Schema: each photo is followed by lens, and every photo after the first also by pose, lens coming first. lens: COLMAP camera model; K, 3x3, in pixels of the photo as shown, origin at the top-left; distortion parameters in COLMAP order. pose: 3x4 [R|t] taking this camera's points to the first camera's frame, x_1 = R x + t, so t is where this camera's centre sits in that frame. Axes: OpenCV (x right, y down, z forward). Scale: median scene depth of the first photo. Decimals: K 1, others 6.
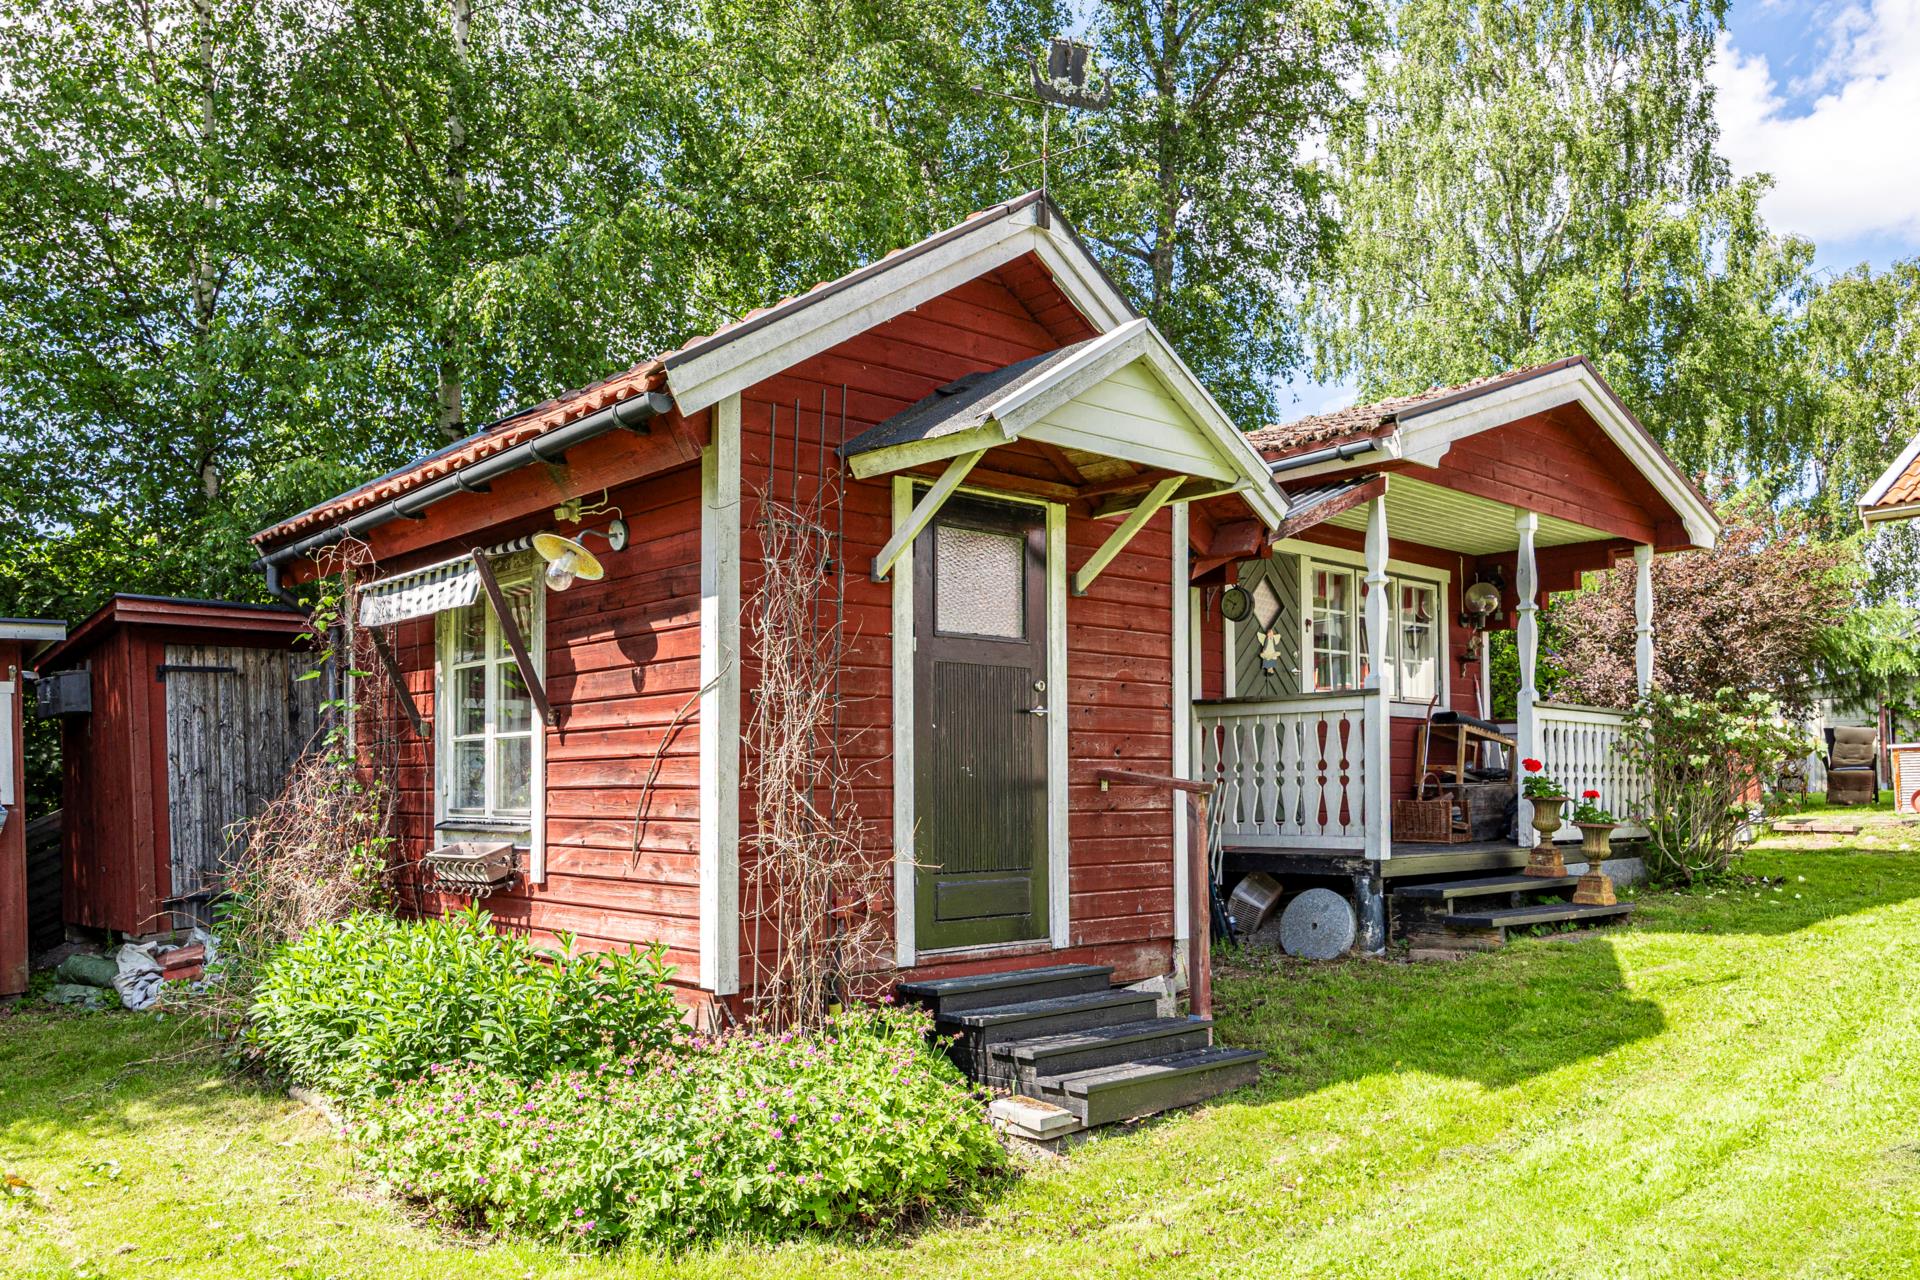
lens RADIAL K [[1467.1, 0, 970.3], [0, 1467.1, 753.7], [0, 0, 1]] dist [0.001142, -0.000352]
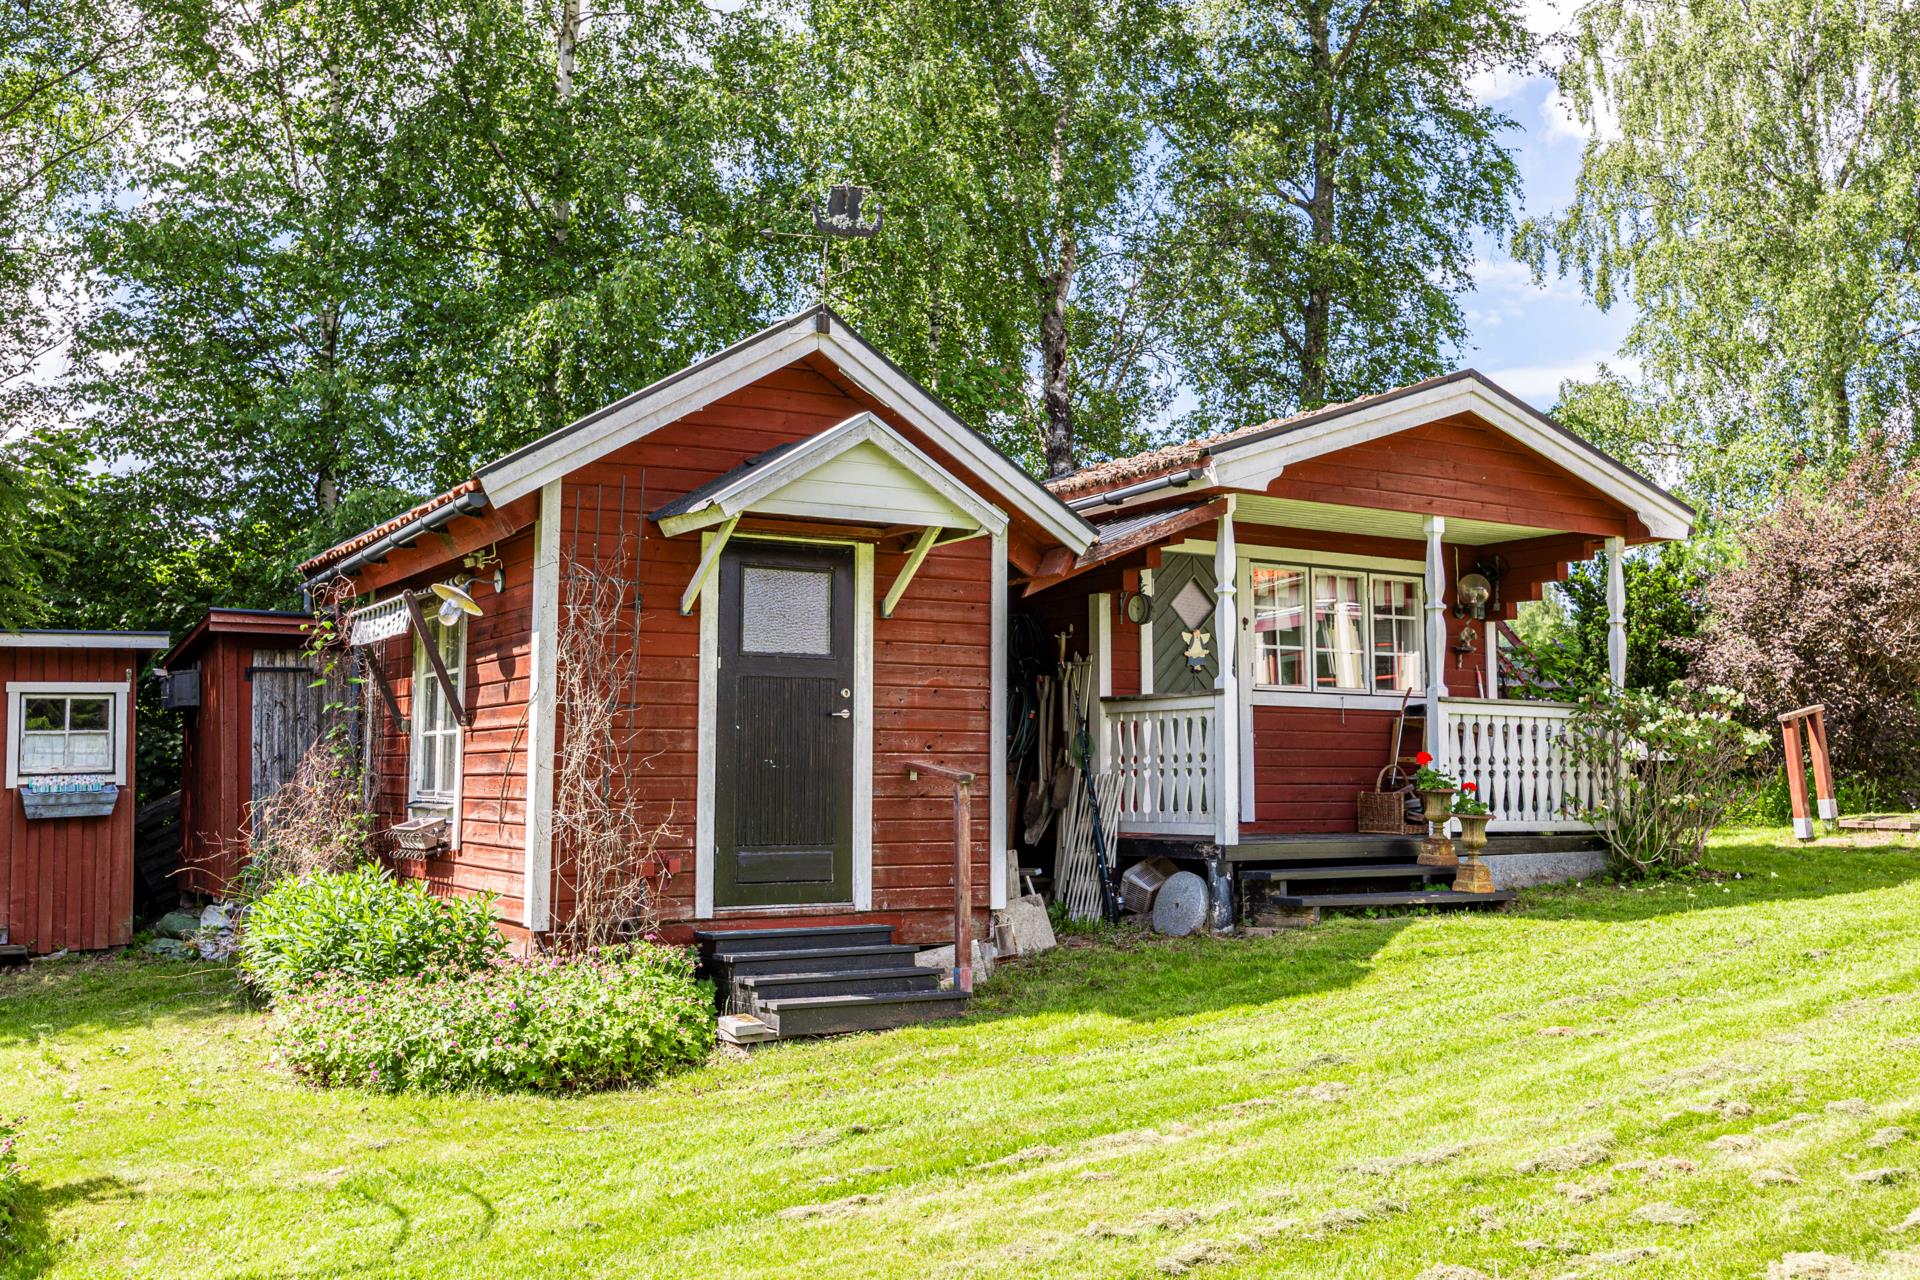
lens RADIAL K [[1677.1, 0, 931.6], [0, 1677.1, 632.8], [0, 0, 1]] dist [-0.003110, 0.020074]
pose [[0.983928, -0.008795, -0.178351, 0.335844], [-0.002201, 0.998113, -0.061362, -0.010049], [0.178554, 0.060768, 0.982052, -0.327816]]
